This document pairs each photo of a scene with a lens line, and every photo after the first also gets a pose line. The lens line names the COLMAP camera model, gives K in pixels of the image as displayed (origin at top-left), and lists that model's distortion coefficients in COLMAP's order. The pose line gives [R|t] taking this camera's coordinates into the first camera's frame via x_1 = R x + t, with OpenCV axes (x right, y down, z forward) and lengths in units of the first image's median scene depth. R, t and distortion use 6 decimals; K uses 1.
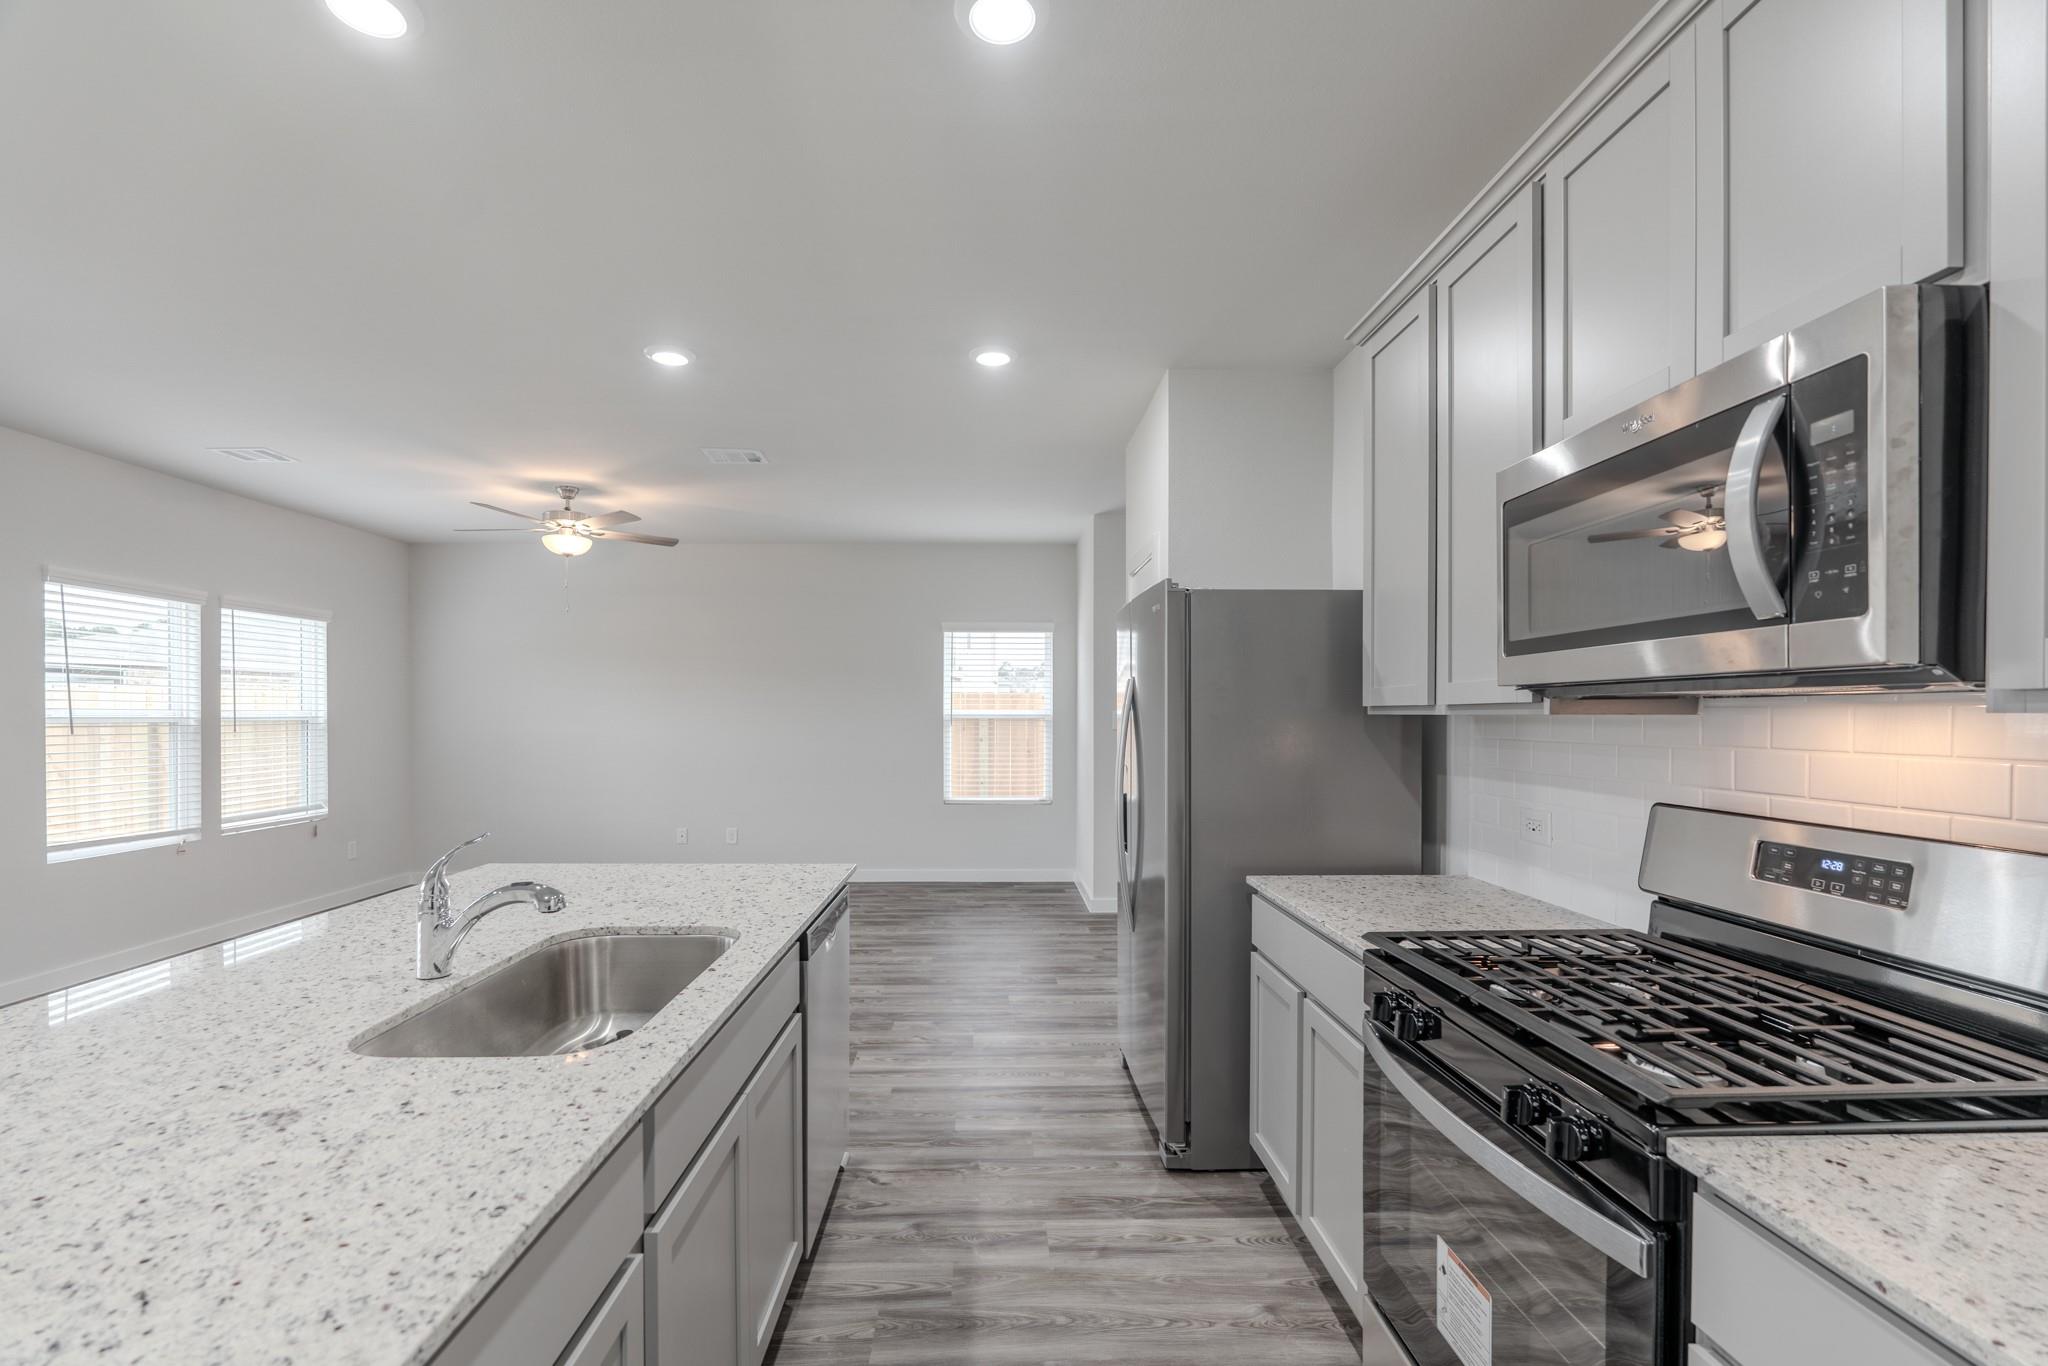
lens RADIAL K [[903.9, 0, 1004.8], [0, 903.9, 680.2], [0, 0, 1]] dist [-0.006754, -0.000009]
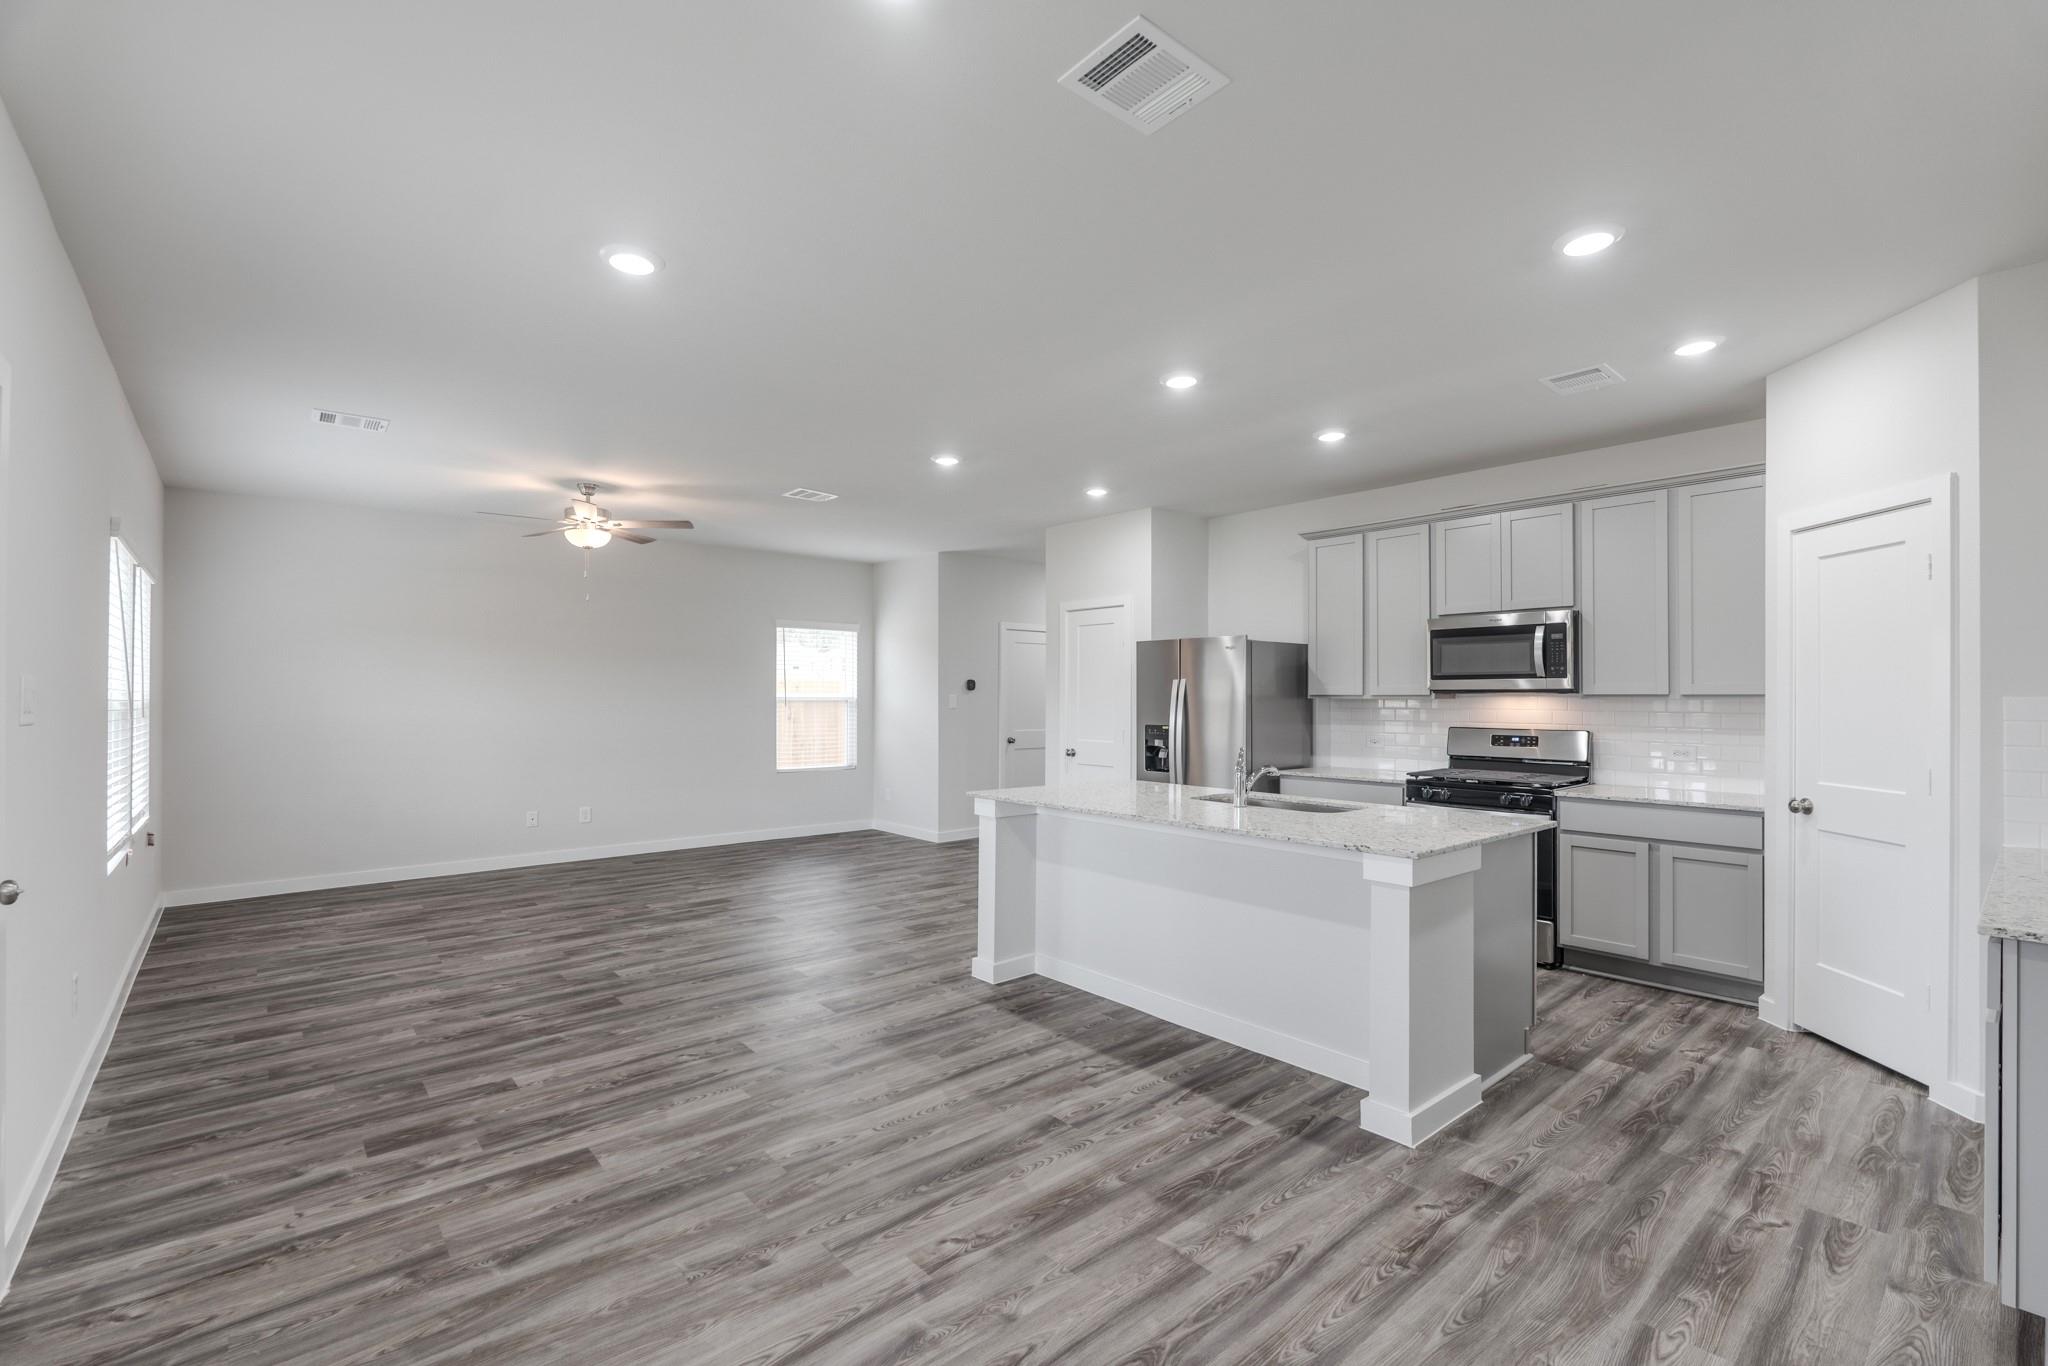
lens RADIAL K [[903.9, 0, 1007.3], [0, 903.9, 689.8], [0, 0, 1]] dist [-0.006754, -0.000009]
pose [[0.777880, 0.006674, 0.628377, -0.716919], [-0.024586, 0.999501, 0.019819, -0.004832], [-0.627932, -0.030867, 0.777656, -0.134391]]
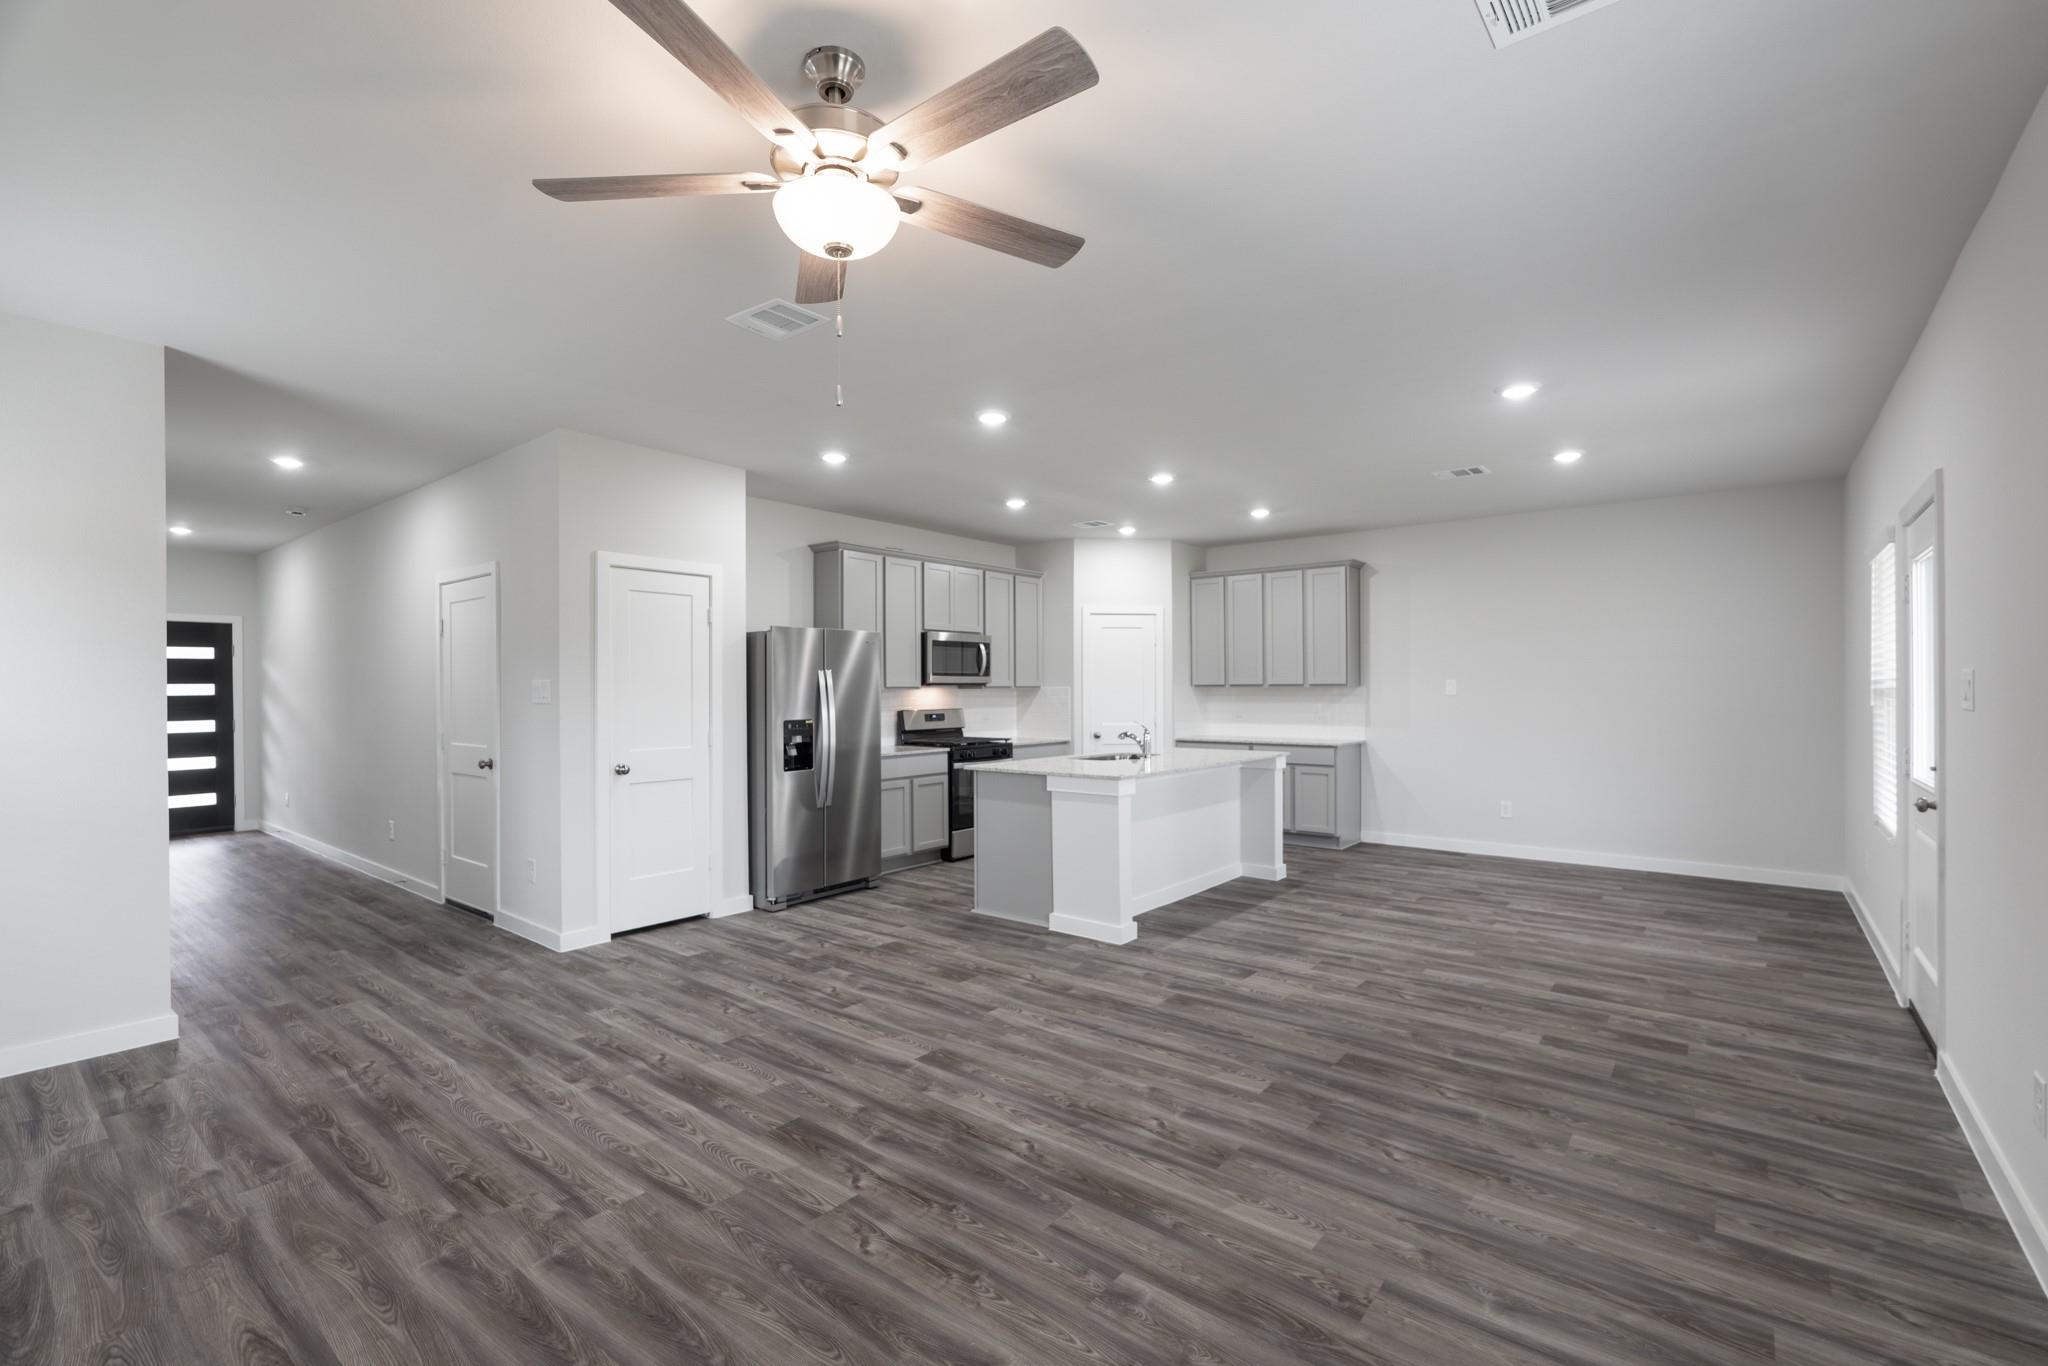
lens RADIAL K [[903.9, 0, 1034.9], [0, 903.9, 680.6], [0, 0, 1]] dist [-0.006754, -0.000009]
pose [[-0.774738, 0.008986, 0.632219, -0.723900], [-0.018122, 0.999173, -0.036410, 0.041509], [-0.632023, -0.039666, -0.773934, 1.157099]]
